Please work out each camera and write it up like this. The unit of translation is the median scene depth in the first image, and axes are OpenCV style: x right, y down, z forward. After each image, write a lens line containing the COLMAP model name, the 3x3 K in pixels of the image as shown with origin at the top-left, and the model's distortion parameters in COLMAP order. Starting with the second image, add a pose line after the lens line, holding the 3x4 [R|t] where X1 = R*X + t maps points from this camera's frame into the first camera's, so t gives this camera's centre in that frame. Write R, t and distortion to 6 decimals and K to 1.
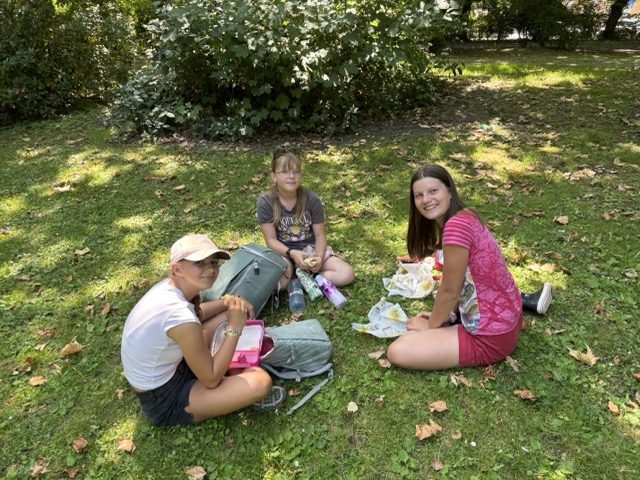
lens RADIAL K [[479.4, 0, 320.0], [0, 479.4, 240.0], [0, 0, 1]] dist [0.021703, -0.004890]
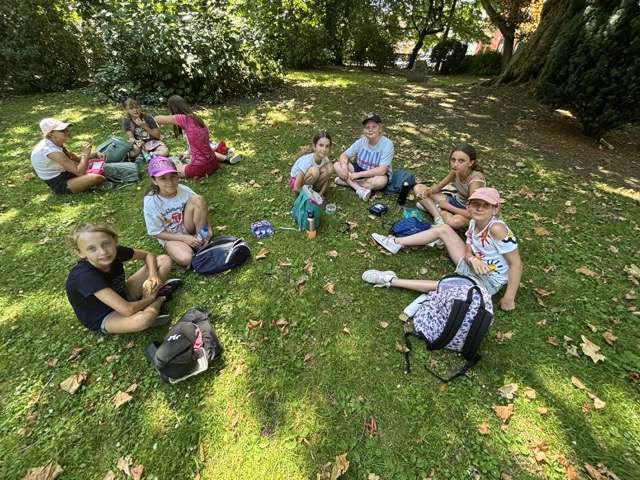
lens RADIAL K [[233.9, 0, 320.0], [0, 233.9, 240.0], [0, 0, 1]] dist [0.000512, 0.000342]
pose [[0.983407, -0.060582, 0.171001, 0.290272], [0.014903, 0.966385, 0.256666, 0.100367], [-0.180802, -0.249859, 0.951252, -0.203133]]
